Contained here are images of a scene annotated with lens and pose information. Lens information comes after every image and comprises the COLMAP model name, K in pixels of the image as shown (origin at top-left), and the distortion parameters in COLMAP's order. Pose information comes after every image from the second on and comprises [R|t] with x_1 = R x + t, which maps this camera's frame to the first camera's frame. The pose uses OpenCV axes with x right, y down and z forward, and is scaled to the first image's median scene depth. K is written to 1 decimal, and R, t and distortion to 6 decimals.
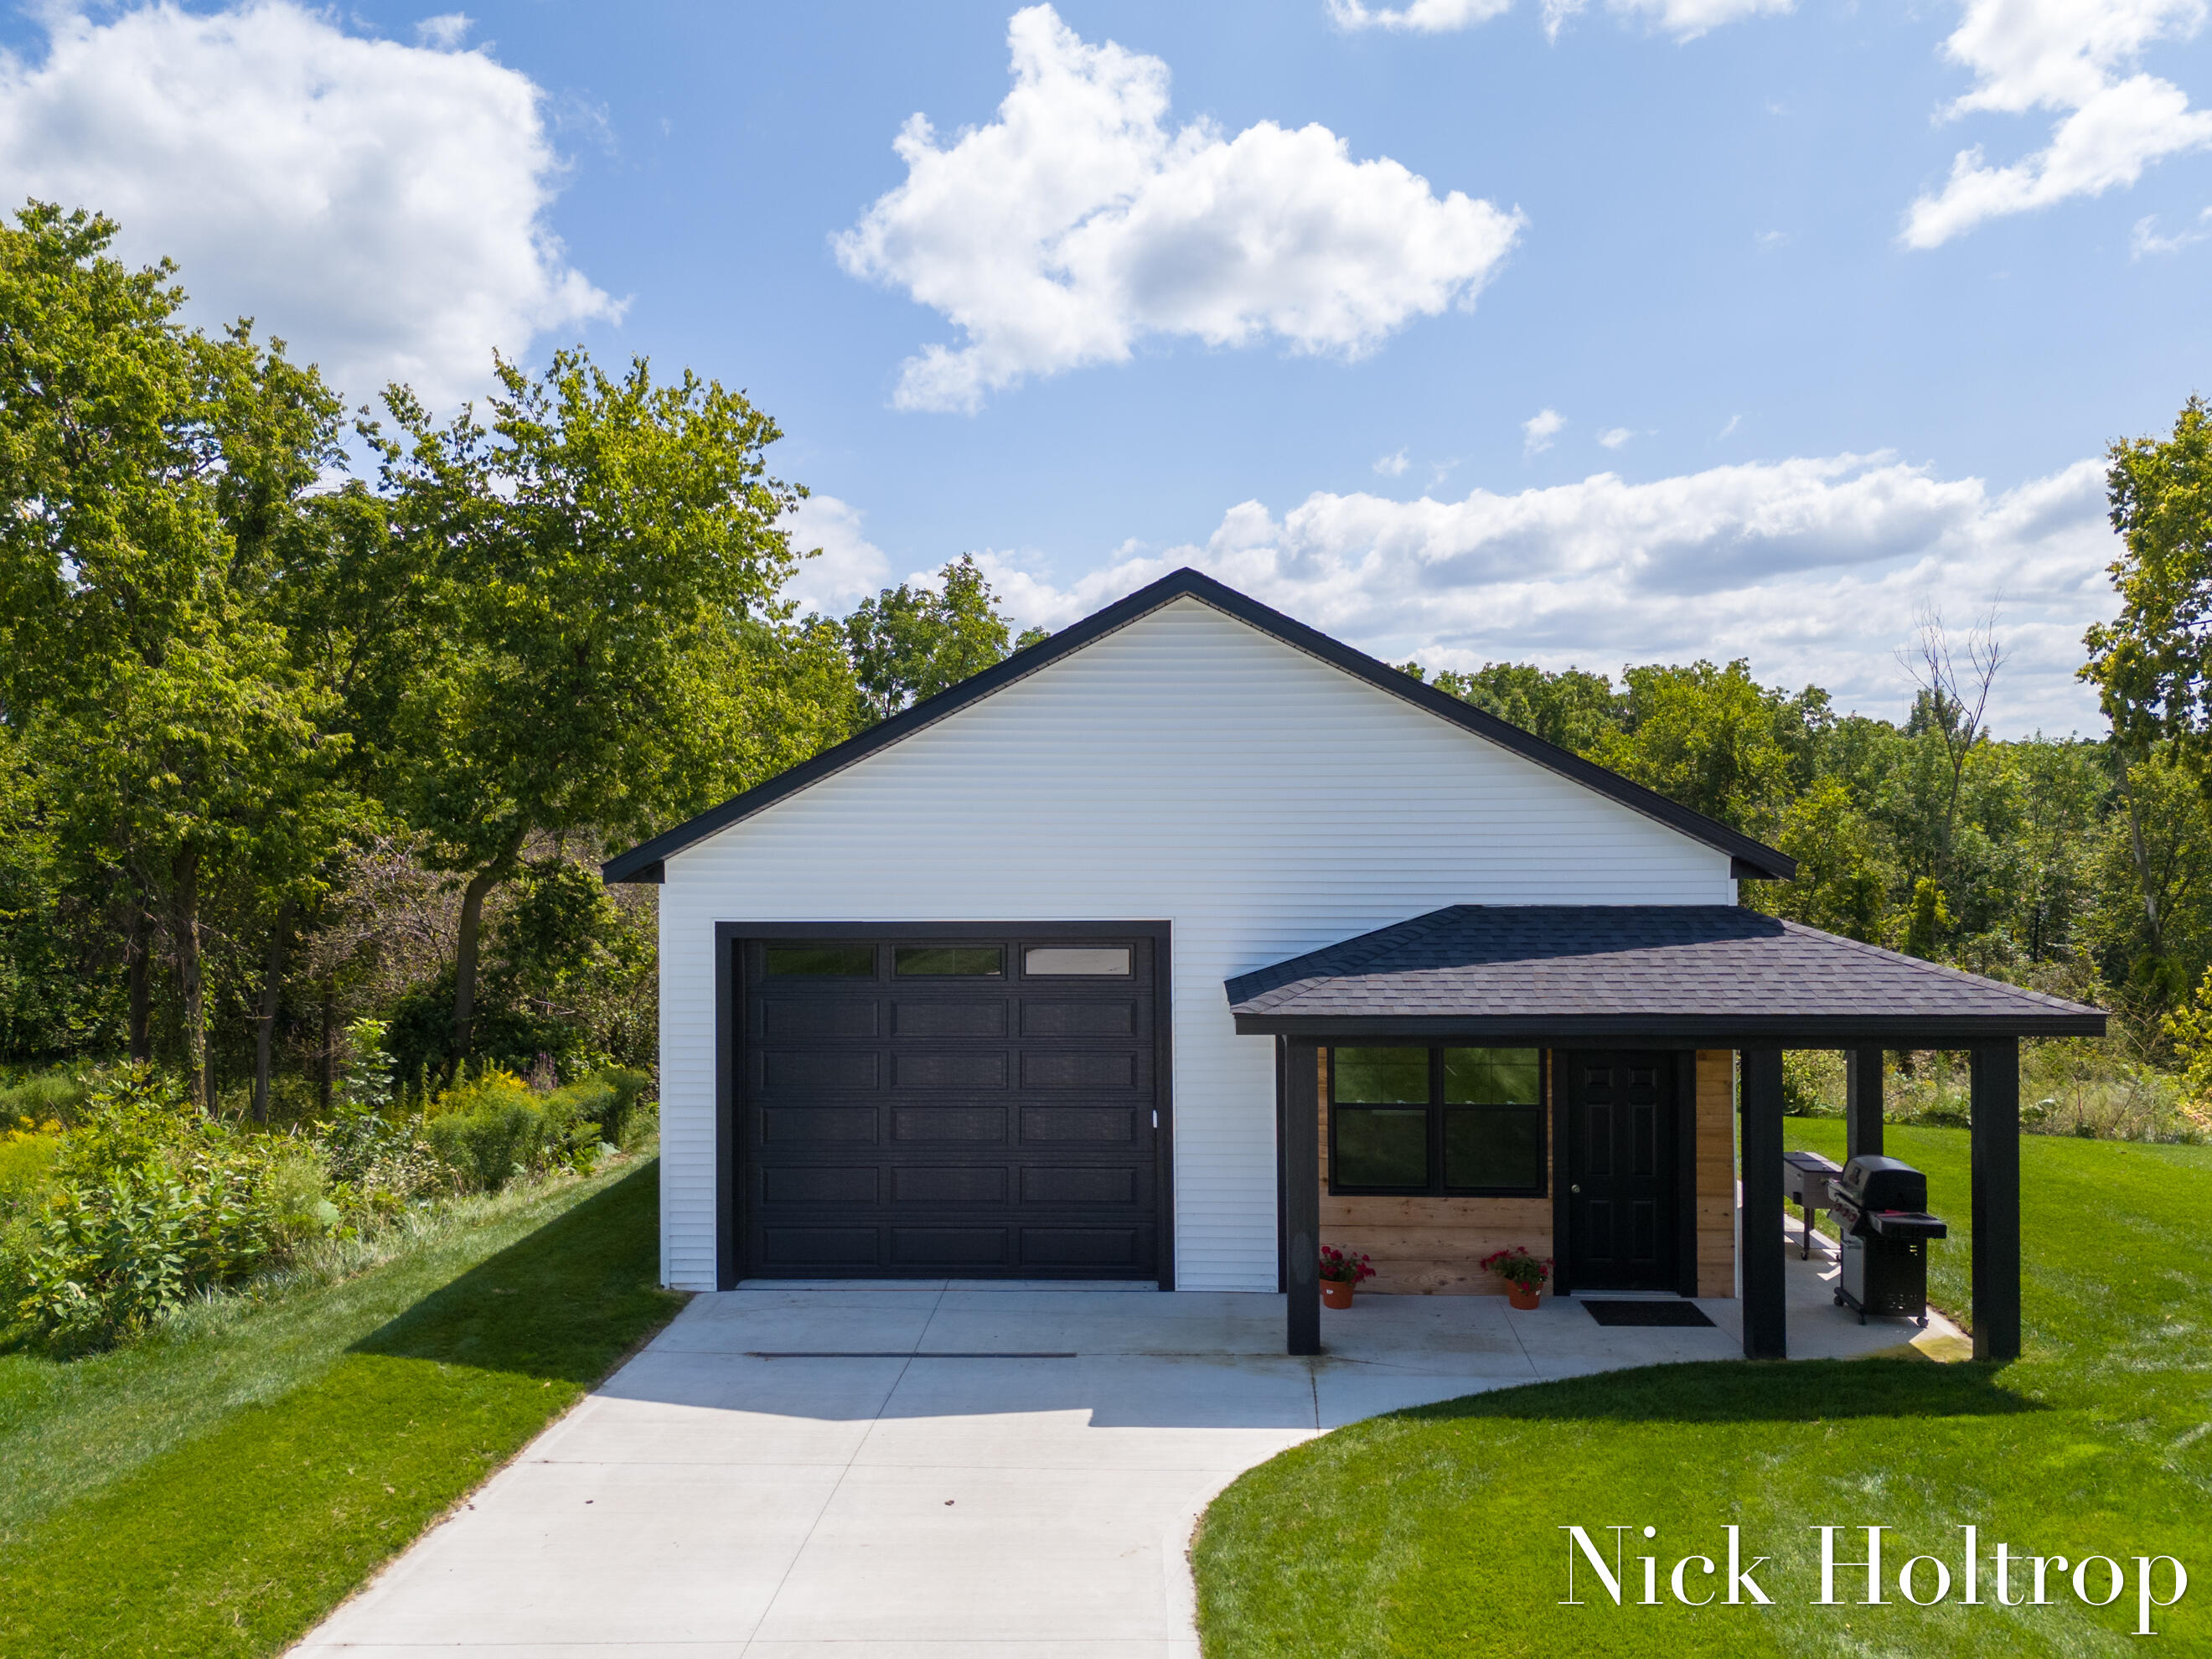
lens RADIAL K [[1652.2, 0, 1115.1], [0, 1652.2, 831.9], [0, 0, 1]] dist [0.049721, -0.030877]
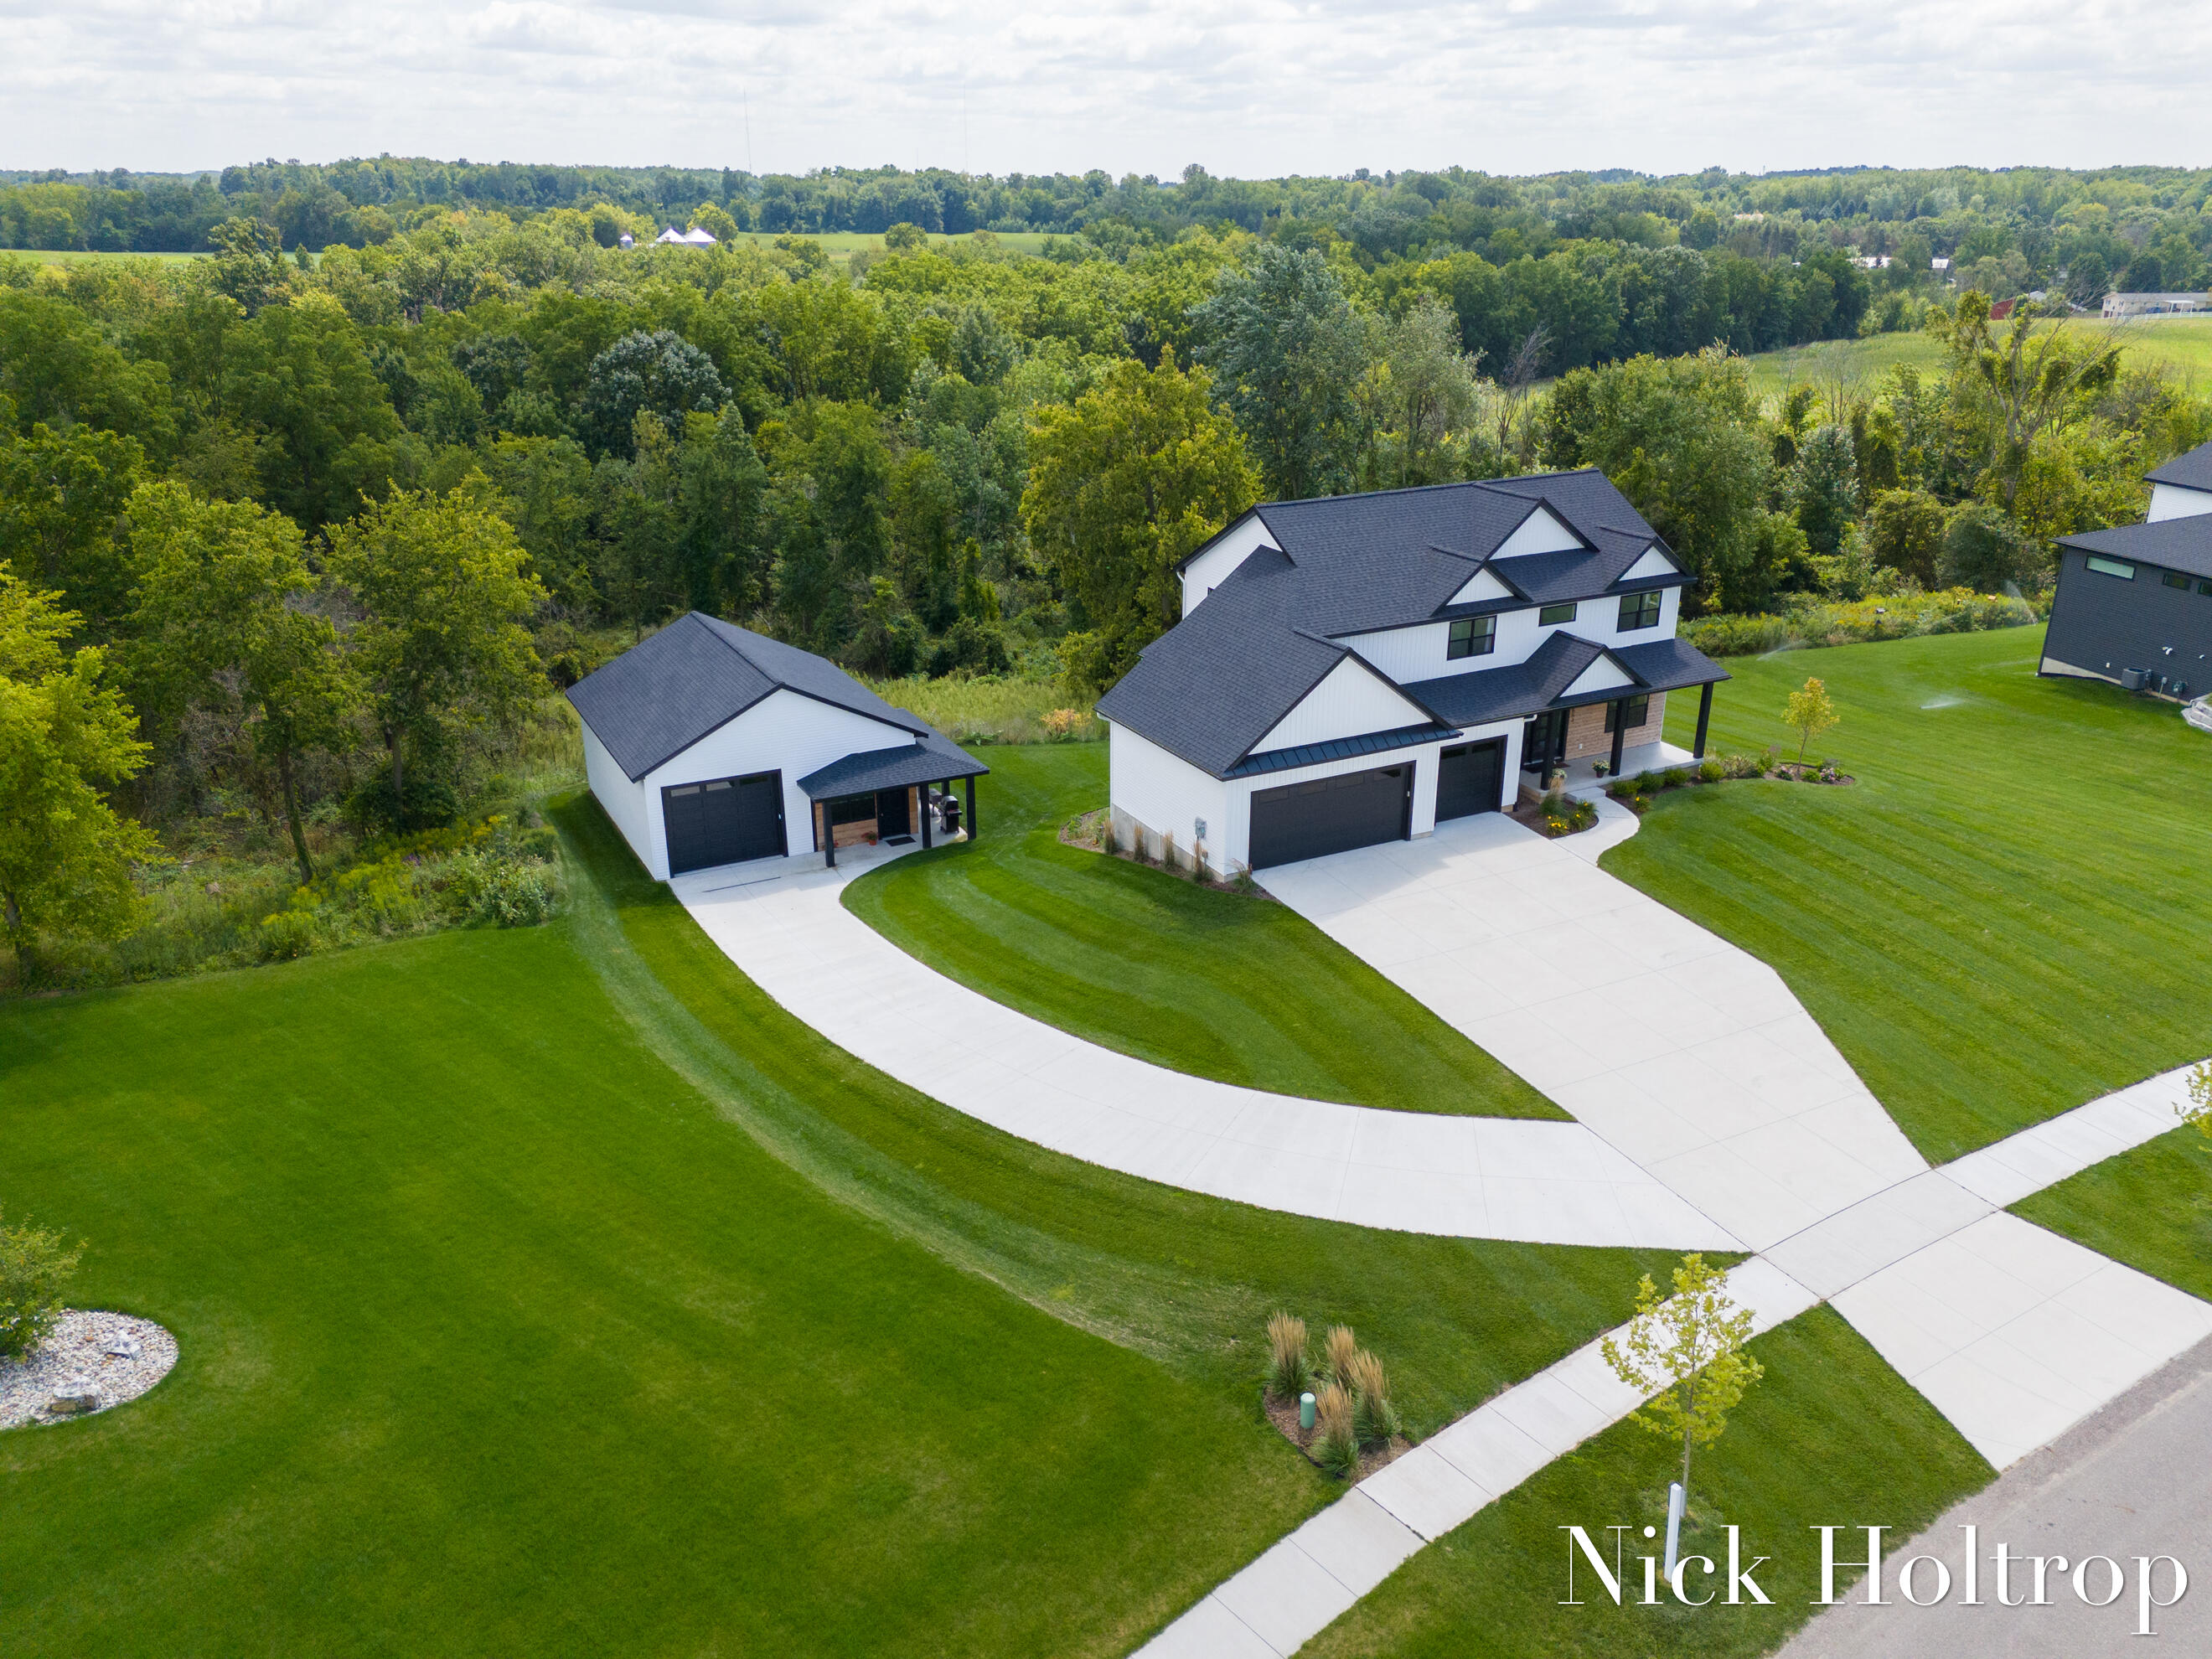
lens RADIAL K [[1652.2, 0, 1115.1], [0, 1652.2, 831.9], [0, 0, 1]] dist [0.049721, -0.030877]
pose [[0.861204, -0.181376, 0.474796, -1.189514], [0.002240, 0.935505, 0.353307, -1.203267], [-0.508255, -0.303205, 0.806067, -2.633913]]
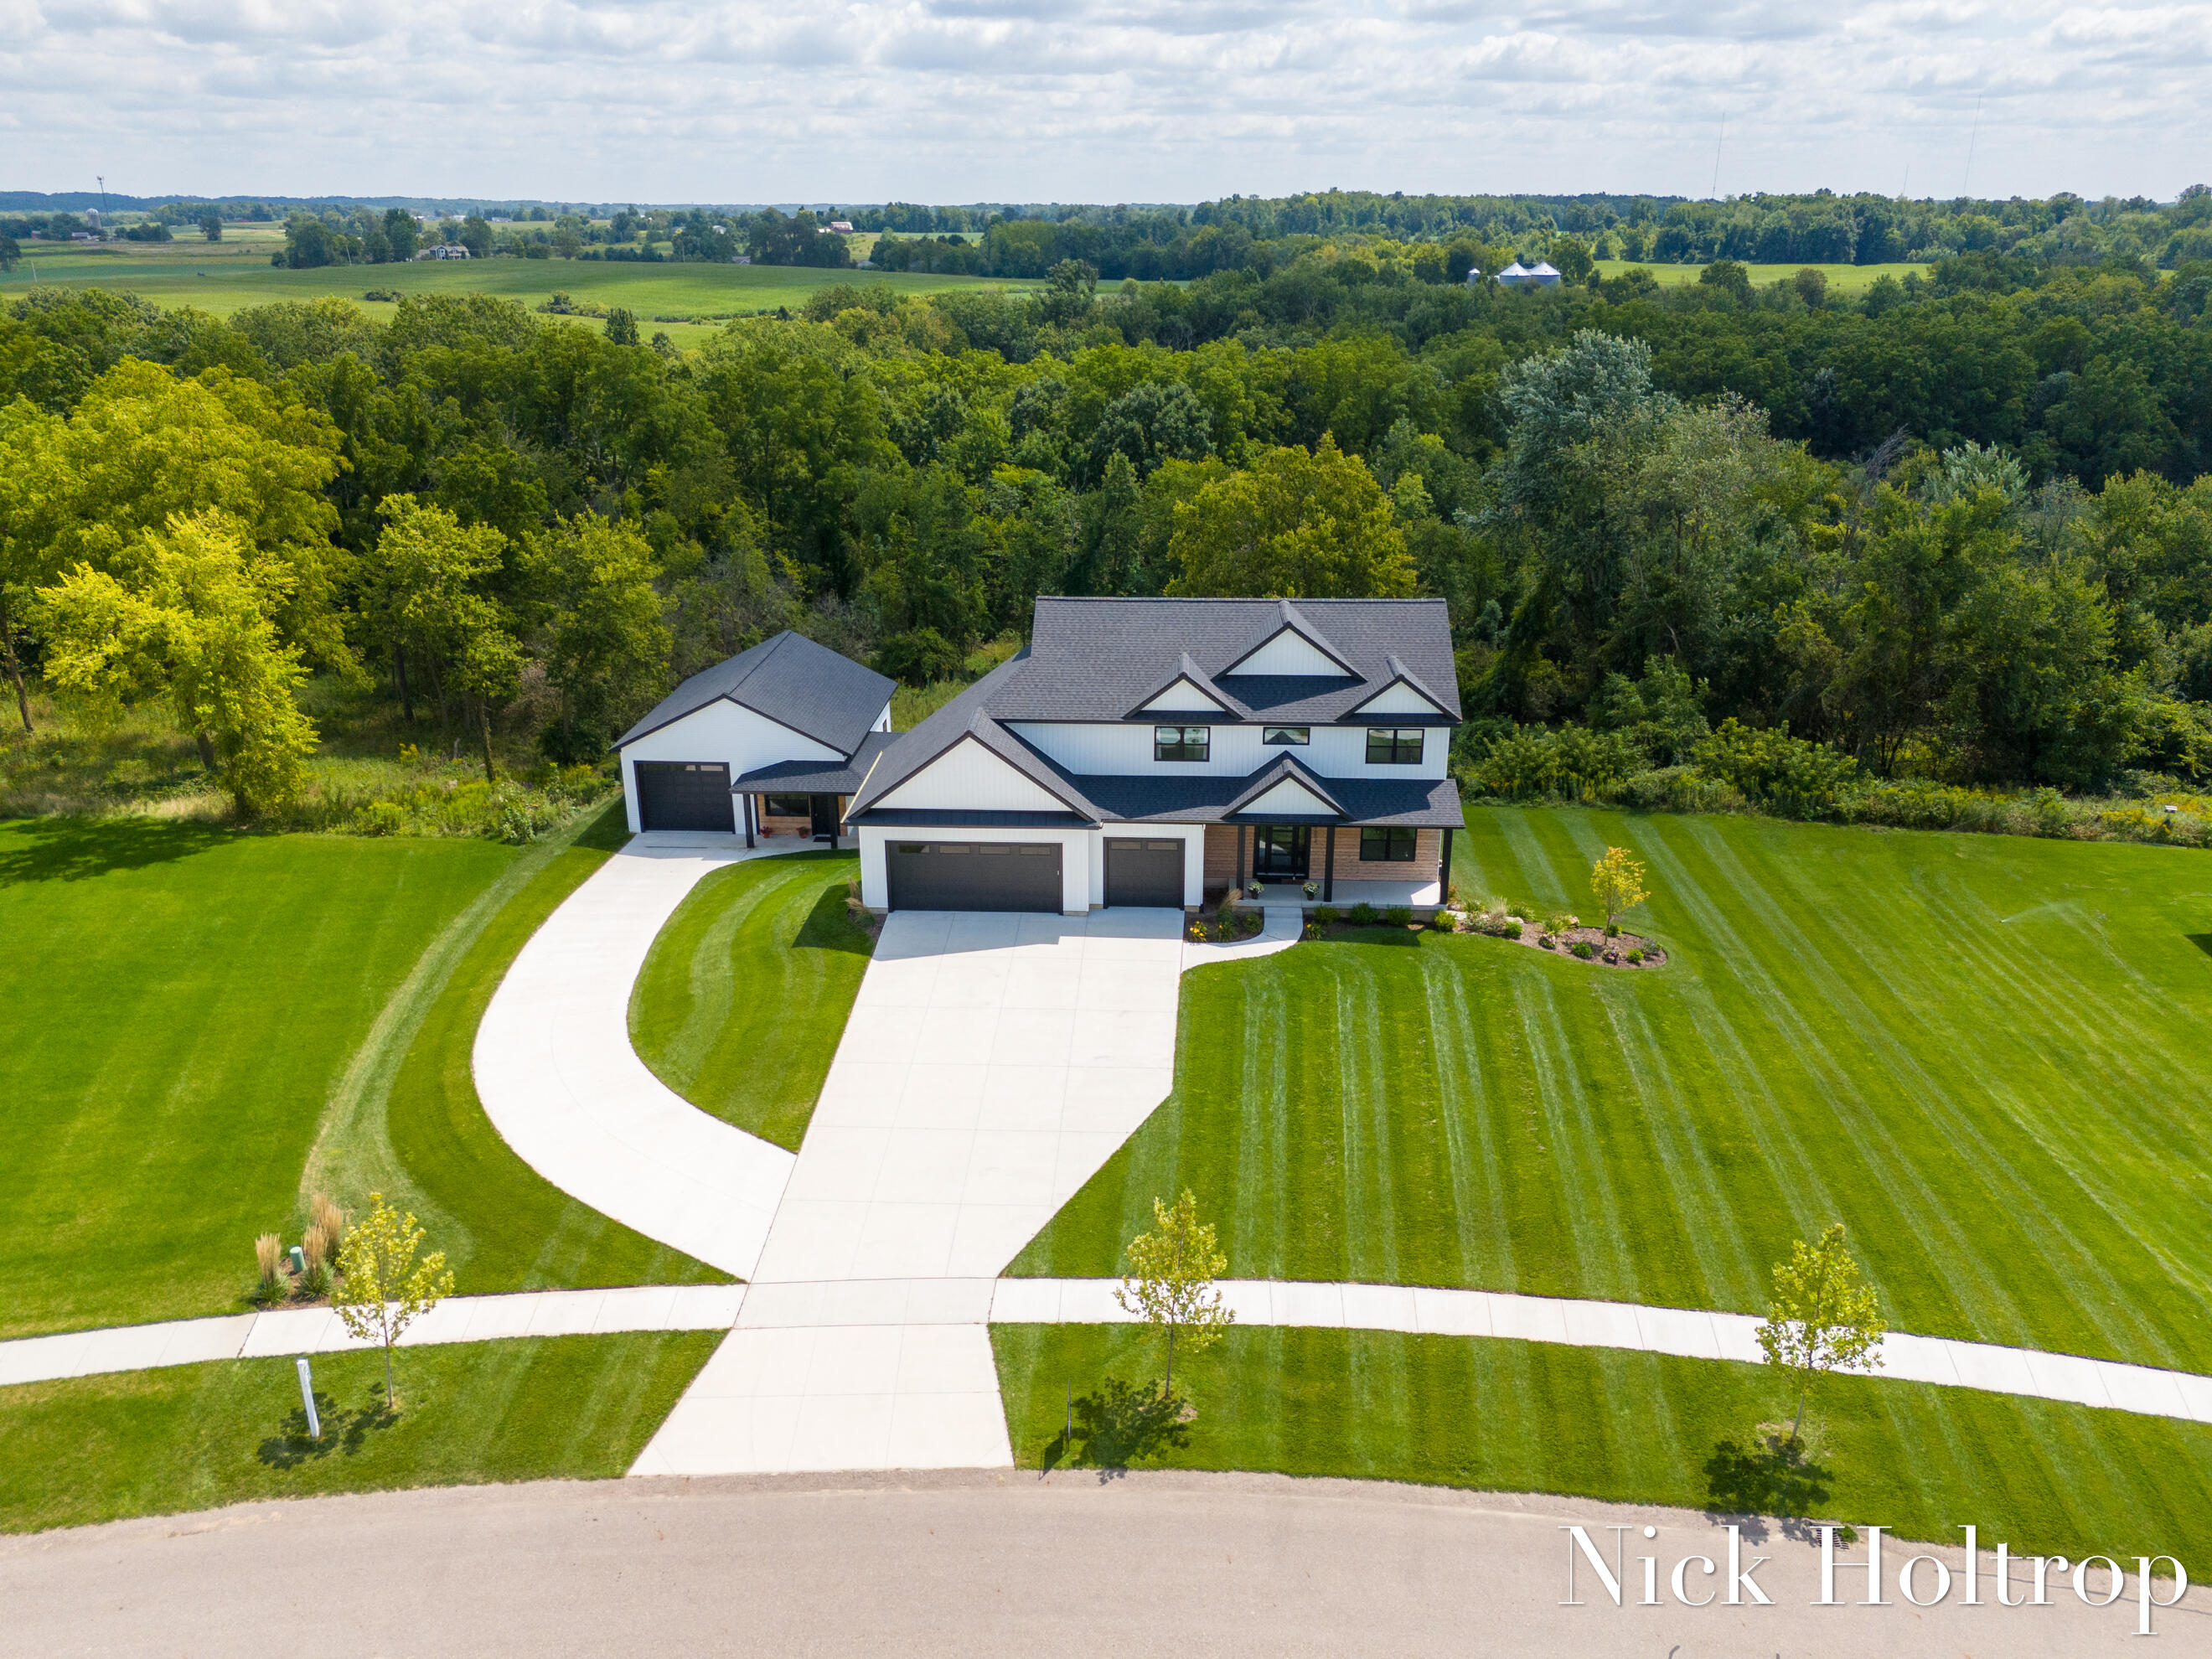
lens RADIAL K [[1627.5, 0, 1113.7], [0, 1627.5, 875.1], [0, 0, 1]] dist [0.087097, -0.073608]
pose [[0.999971, 0.006760, -0.003629, 1.208919], [-0.004958, 0.930343, 0.366658, -1.427906], [0.005854, -0.366629, 0.930349, -3.639676]]
